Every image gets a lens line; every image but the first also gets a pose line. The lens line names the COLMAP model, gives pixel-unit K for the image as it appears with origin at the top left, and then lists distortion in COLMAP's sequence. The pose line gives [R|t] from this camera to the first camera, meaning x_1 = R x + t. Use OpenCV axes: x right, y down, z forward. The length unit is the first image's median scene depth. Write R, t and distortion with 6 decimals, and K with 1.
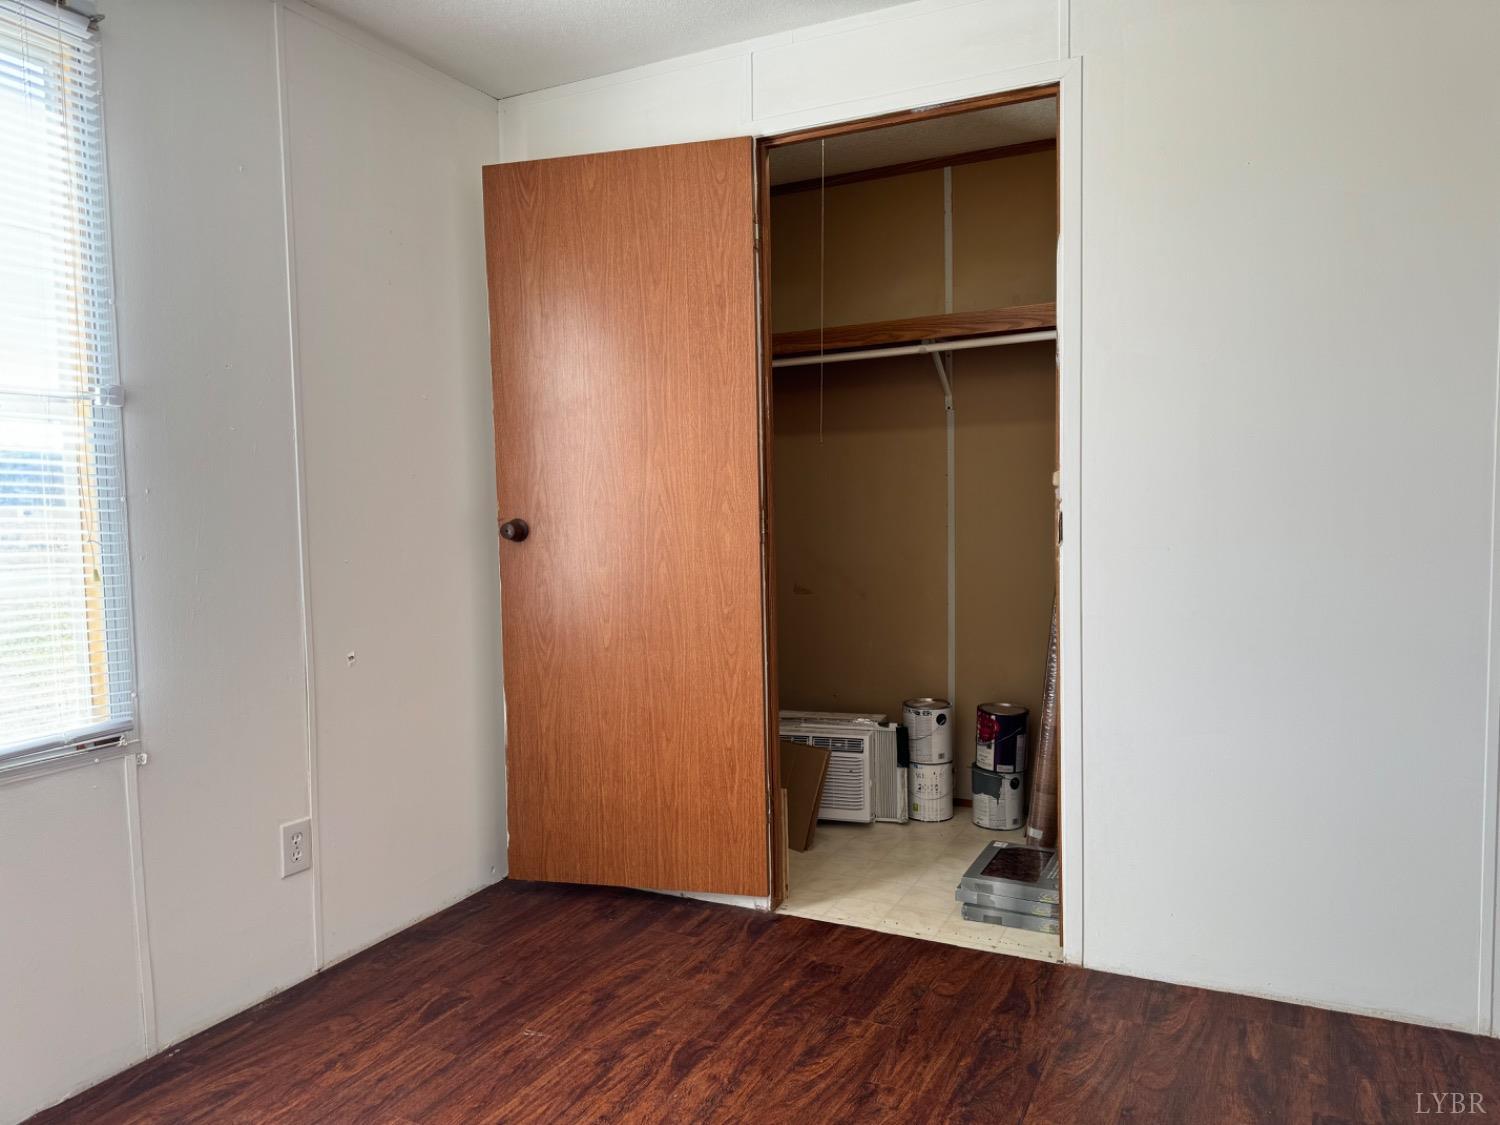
lens RADIAL K [[1042.5, 0, 758.0], [0, 1042.5, 573.8], [0, 0, 1]] dist [0.034978, -0.035419]
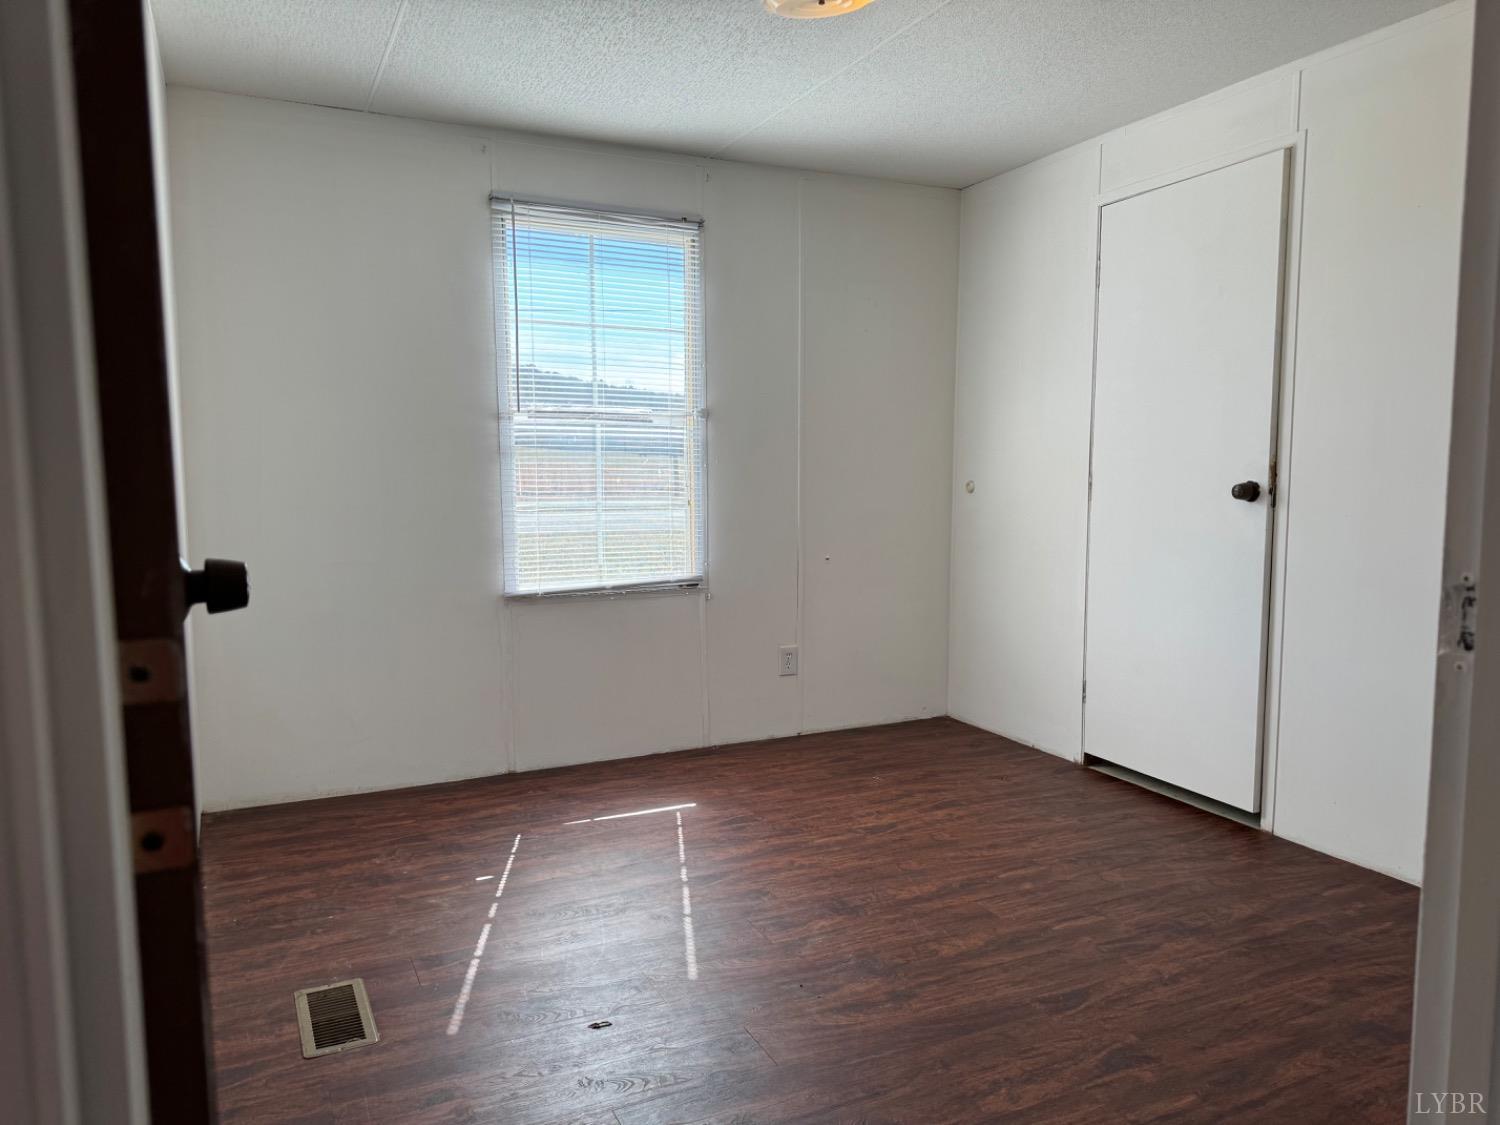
lens RADIAL K [[1042.5, 0, 776.1], [0, 1042.5, 571.2], [0, 0, 1]] dist [0.034978, -0.035419]
pose [[0.794578, 0.078342, -0.602086, 0.687435], [-0.051239, 0.996755, 0.062075, -0.000052], [0.604996, -0.018473, 0.796014, -0.481934]]
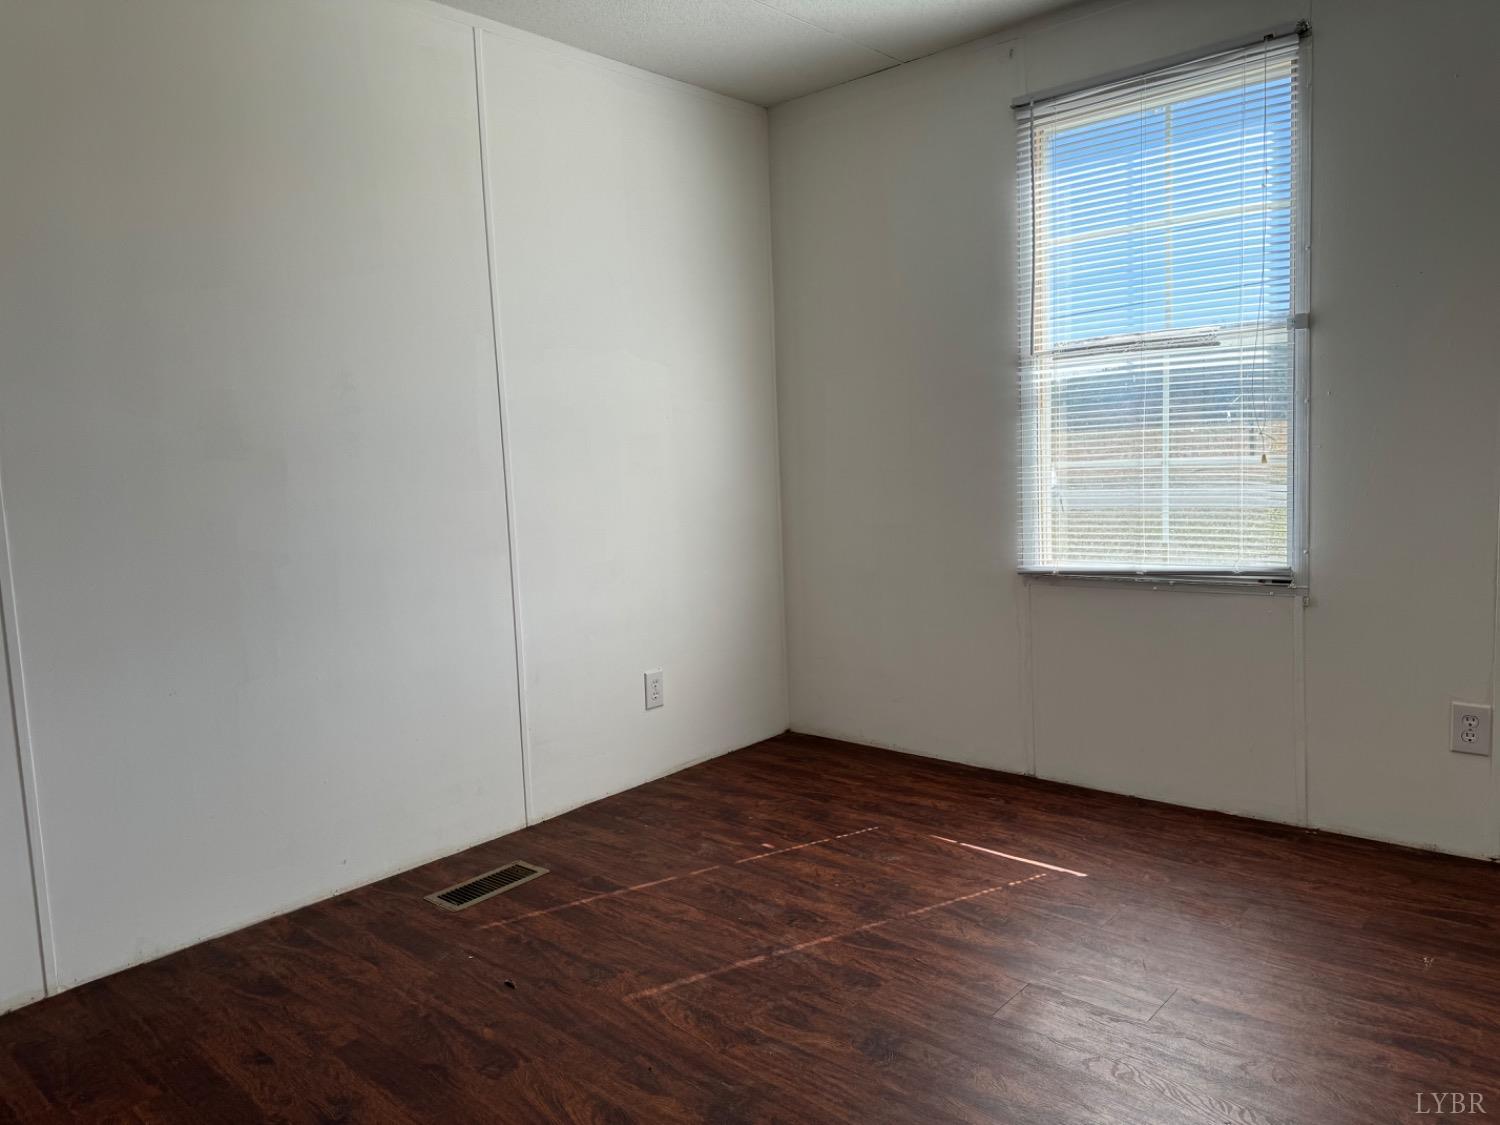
lens RADIAL K [[1042.5, 0, 759.0], [0, 1042.5, 560.4], [0, 0, 1]] dist [0.034978, -0.035419]
pose [[-0.262313, 0.119605, -0.957542, 0.823667], [-0.018297, 0.991494, 0.128858, -0.029015], [0.964809, 0.051321, -0.257893, 0.668030]]
